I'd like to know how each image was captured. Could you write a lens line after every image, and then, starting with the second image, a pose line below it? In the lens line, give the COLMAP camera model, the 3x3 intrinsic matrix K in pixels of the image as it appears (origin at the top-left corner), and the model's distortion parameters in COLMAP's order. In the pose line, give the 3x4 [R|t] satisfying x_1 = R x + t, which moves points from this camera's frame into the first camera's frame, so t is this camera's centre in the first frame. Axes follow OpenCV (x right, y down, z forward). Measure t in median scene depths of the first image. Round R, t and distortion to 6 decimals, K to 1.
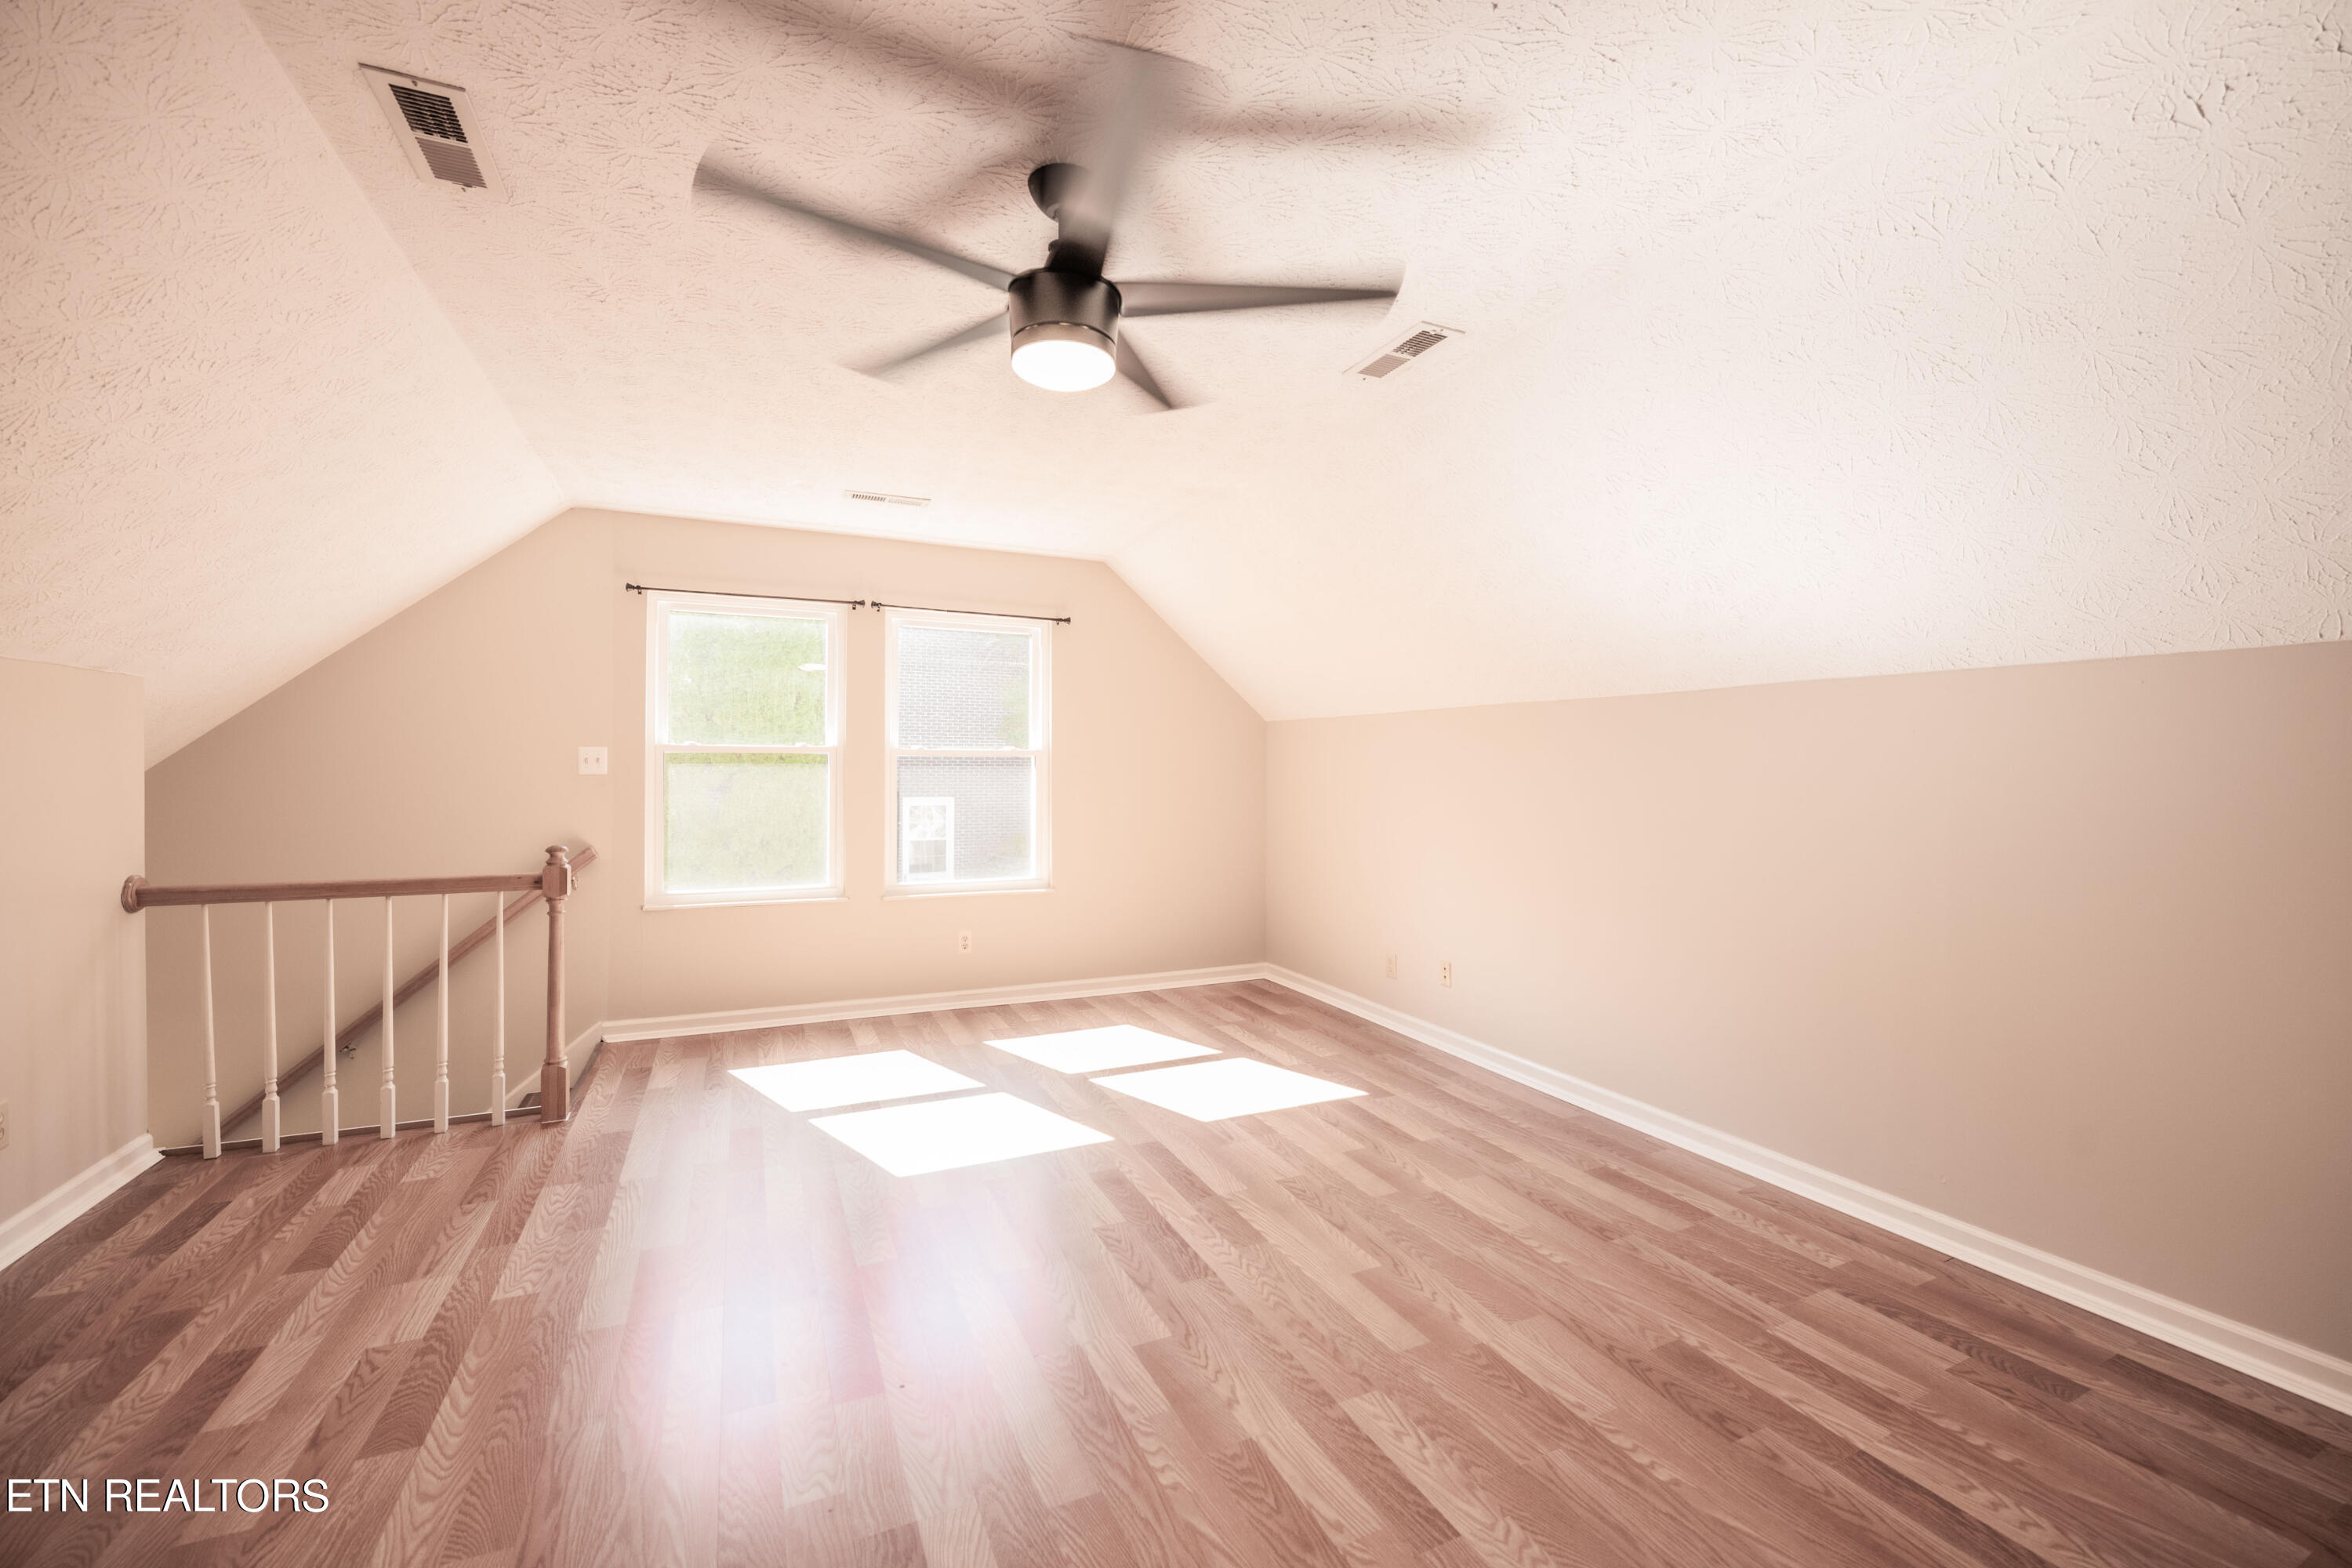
lens RADIAL K [[960.9, 0, 1167.8], [0, 960.9, 773.1], [0, 0, 1]] dist [-0.010518, -0.000274]
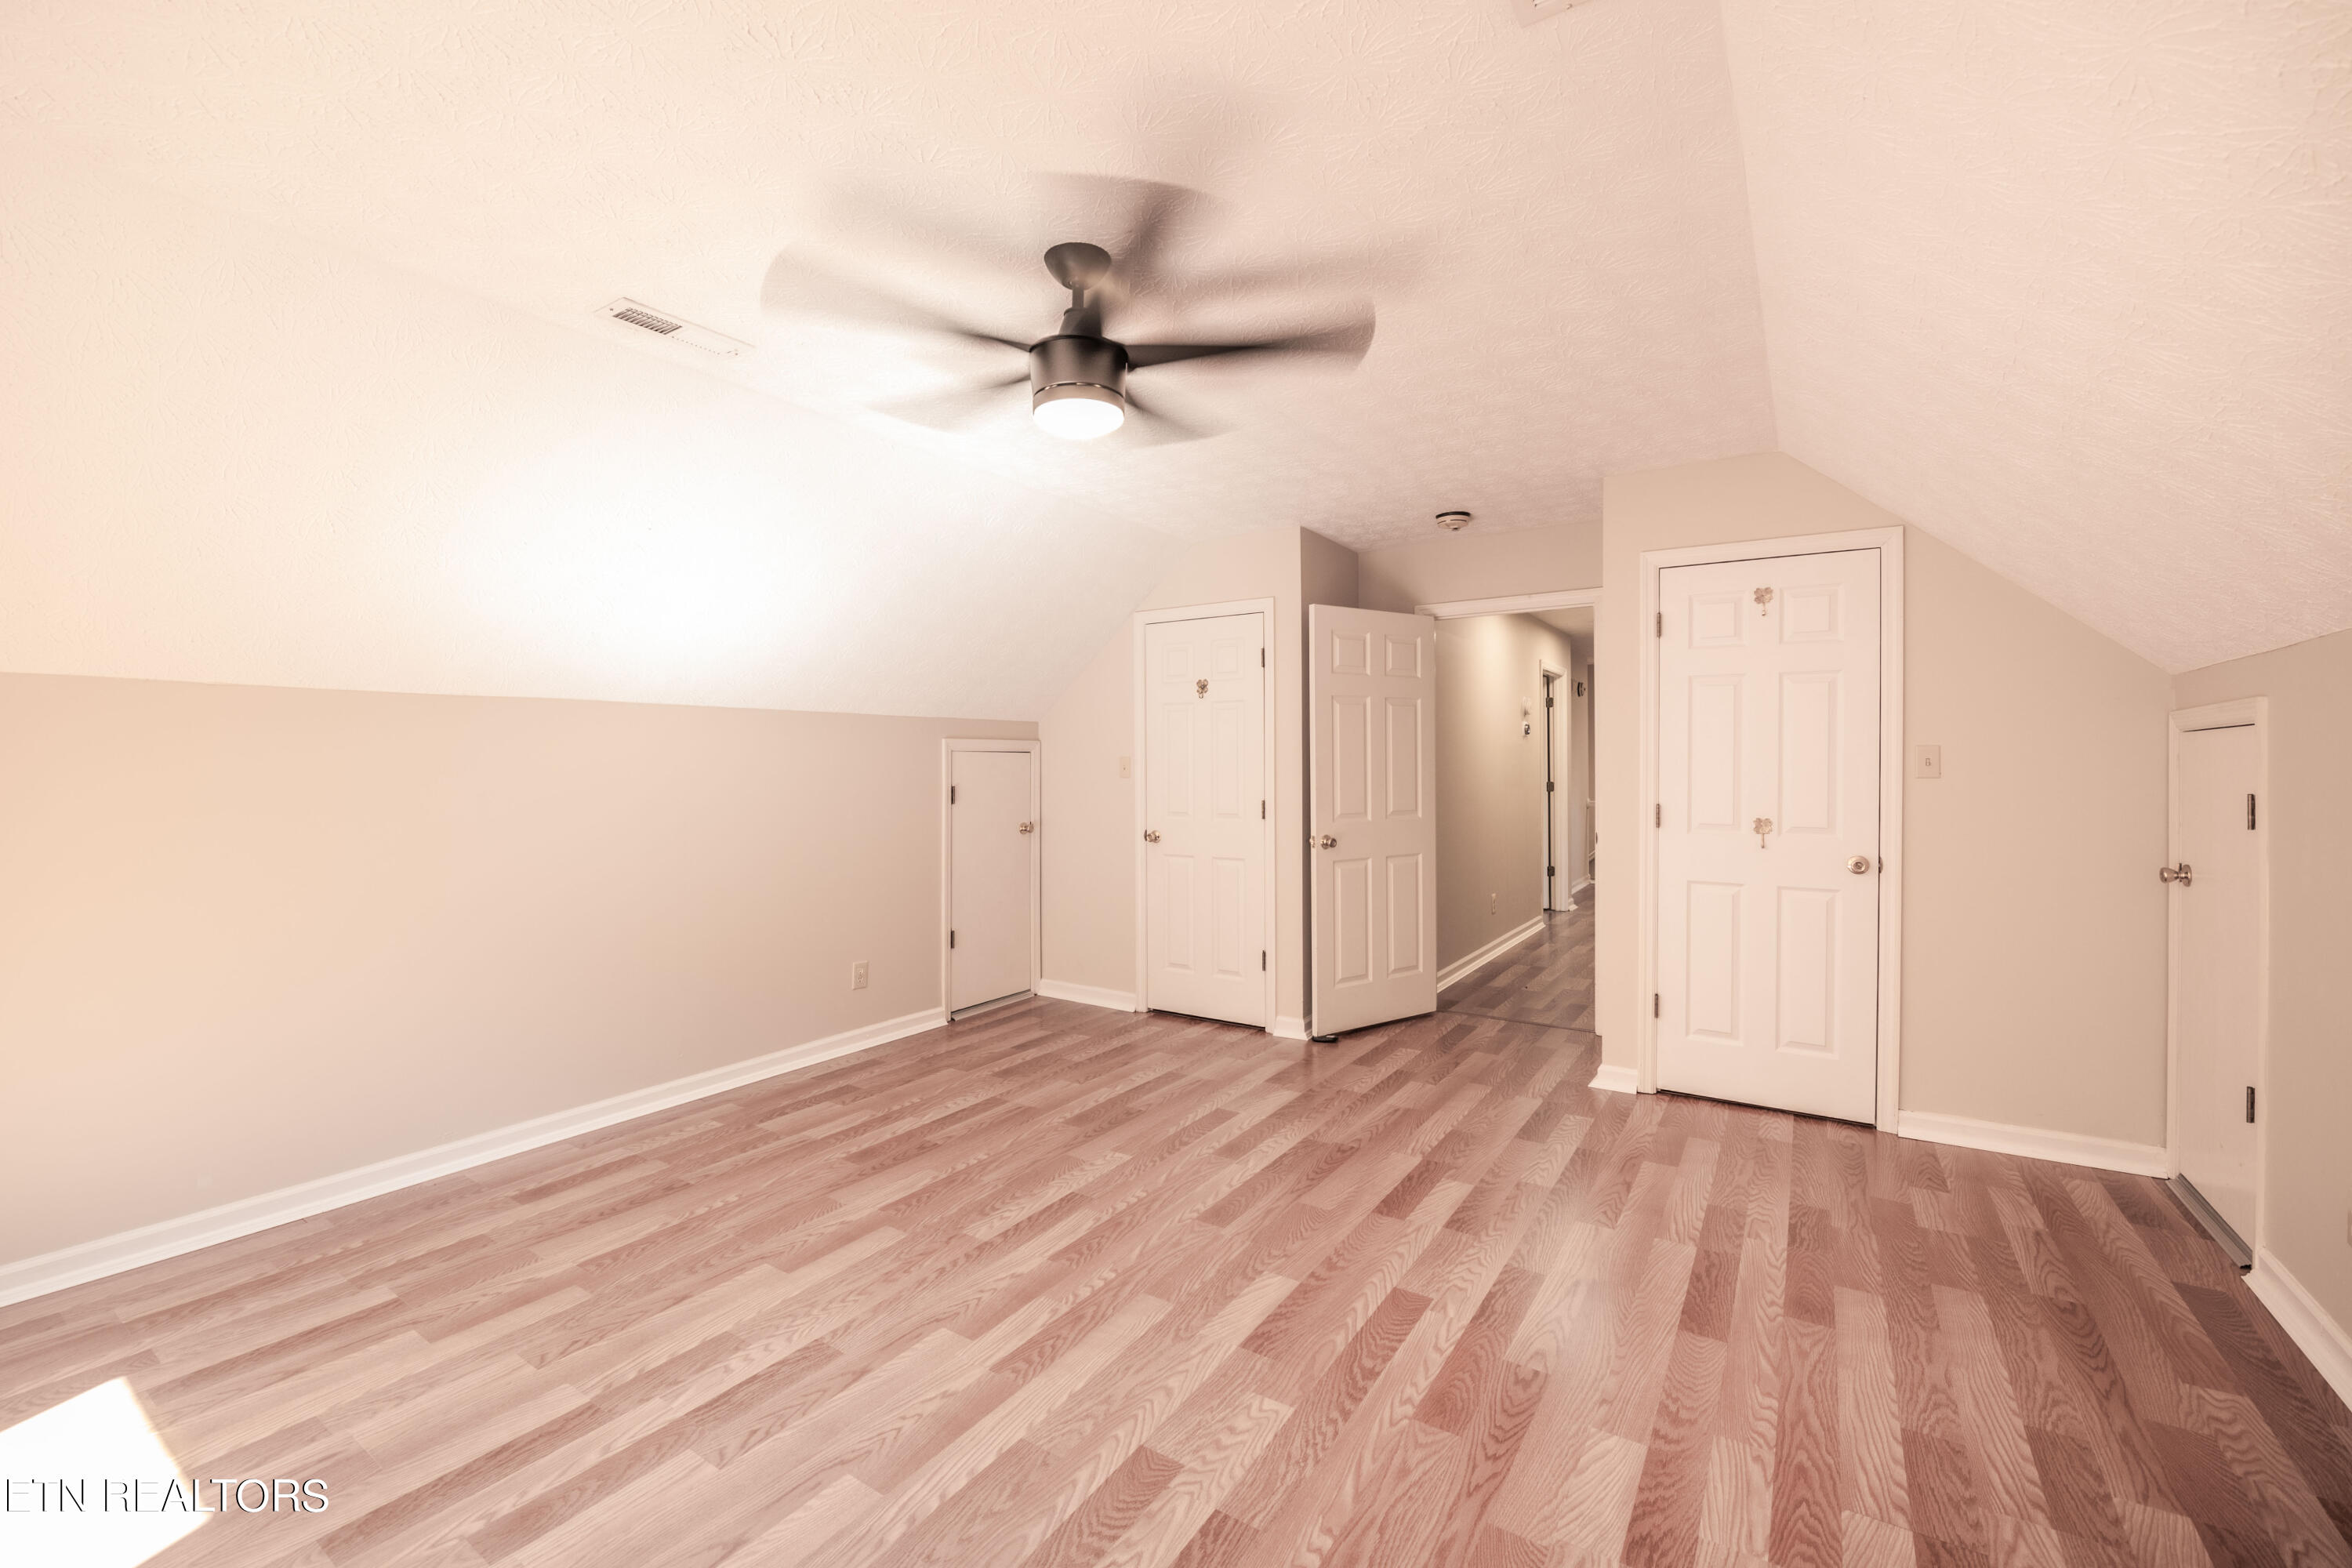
lens RADIAL K [[960.9, 0, 1167.8], [0, 960.9, 773.1], [0, 0, 1]] dist [-0.010518, -0.000274]
pose [[-0.528038, -0.000814, 0.849220, -0.883592], [0.015443, 0.999825, 0.010560, -0.021162], [-0.849080, 0.018690, -0.527933, 1.164333]]
